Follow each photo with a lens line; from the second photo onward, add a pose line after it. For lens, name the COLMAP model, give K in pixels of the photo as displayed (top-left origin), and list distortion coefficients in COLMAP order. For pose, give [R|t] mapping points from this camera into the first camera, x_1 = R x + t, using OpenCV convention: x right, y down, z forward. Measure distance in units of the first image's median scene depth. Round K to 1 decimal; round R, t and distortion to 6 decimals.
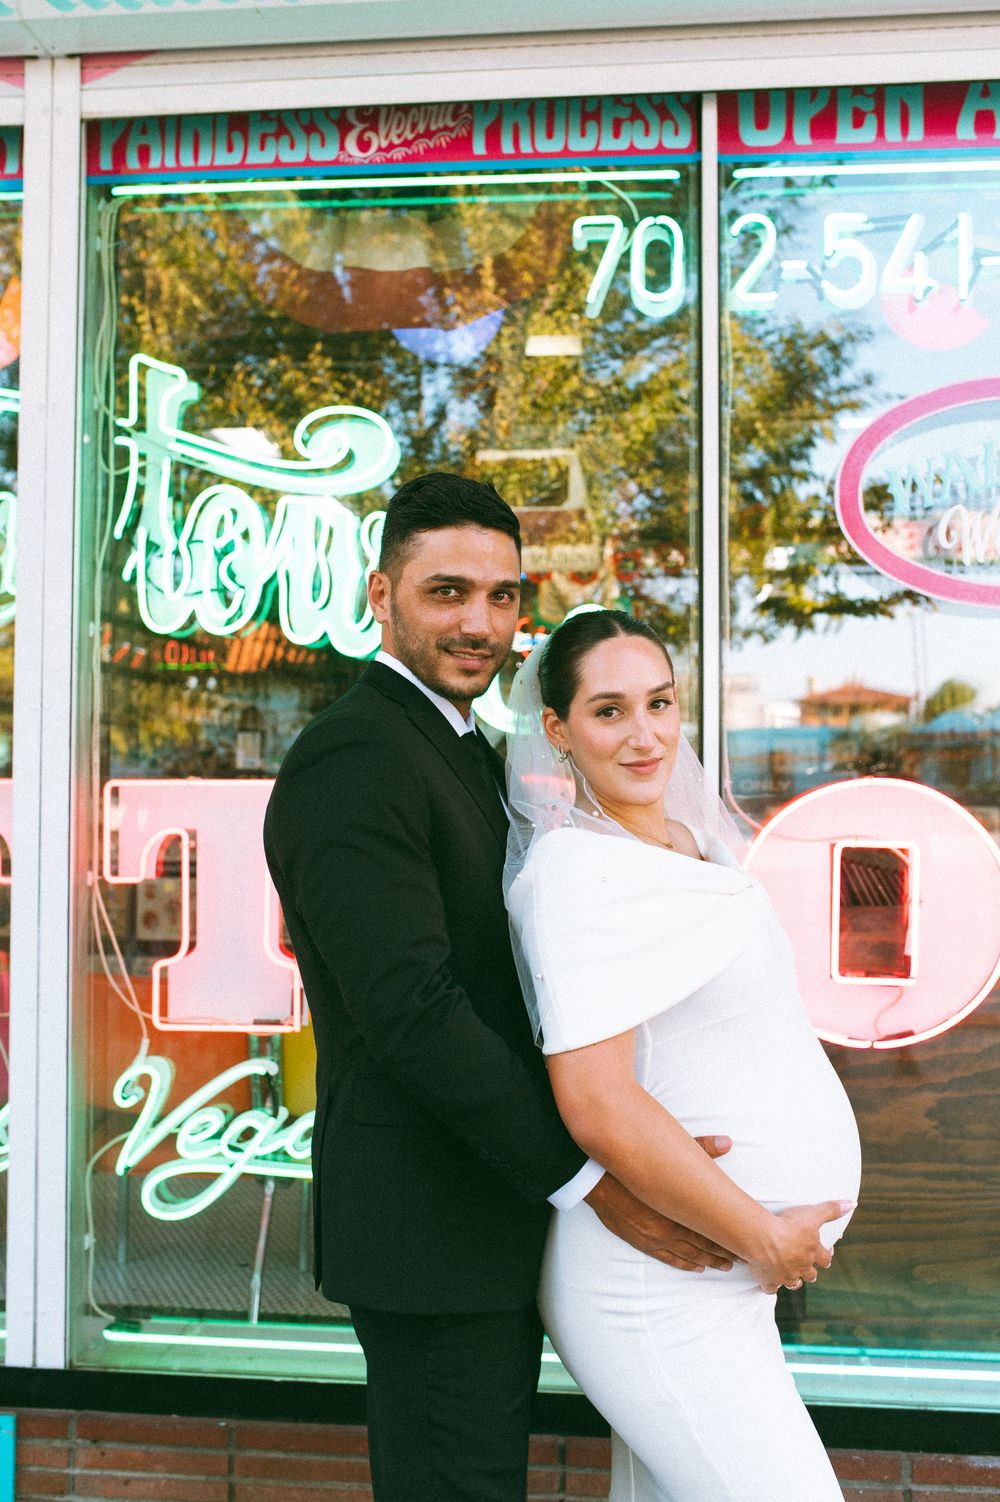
lens RADIAL K [[1438.7, 0, 499.8], [0, 1438.7, 729.8], [0, 0, 1]] dist [-0.065724, 0.093933]
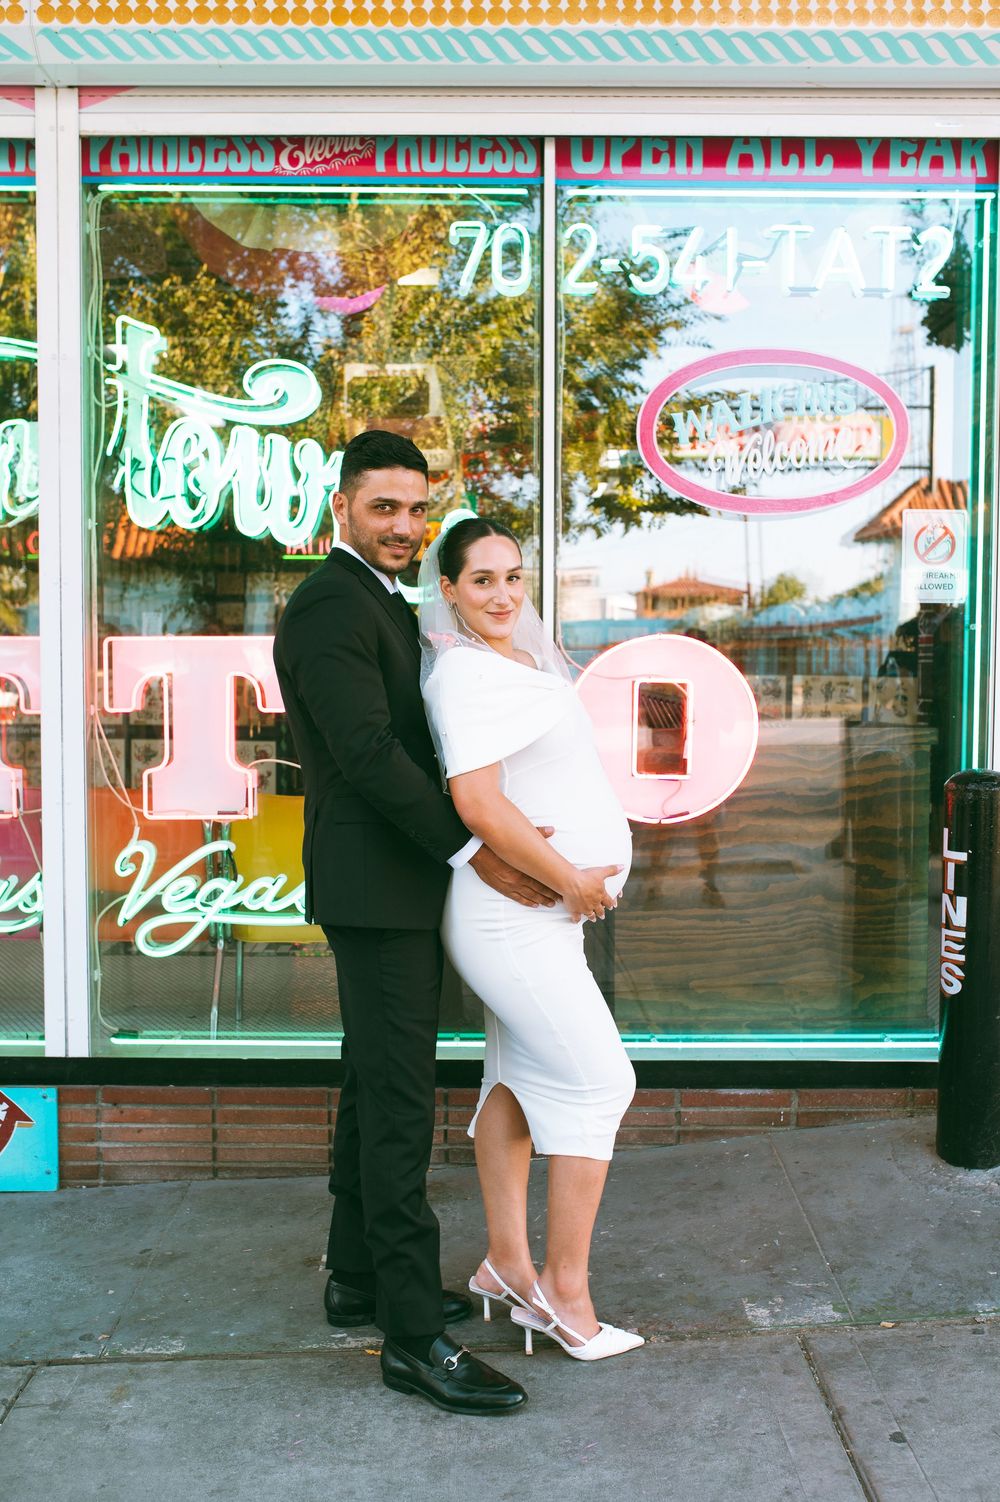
lens RADIAL K [[1438.7, 0, 499.8], [0, 1438.7, 729.8], [0, 0, 1]] dist [-0.065724, 0.093933]
pose [[0.993976, -0.007072, 0.109369, -0.053253], [-0.001129, 0.997202, 0.074742, 0.021571], [-0.109592, -0.074415, 0.991187, -0.386609]]
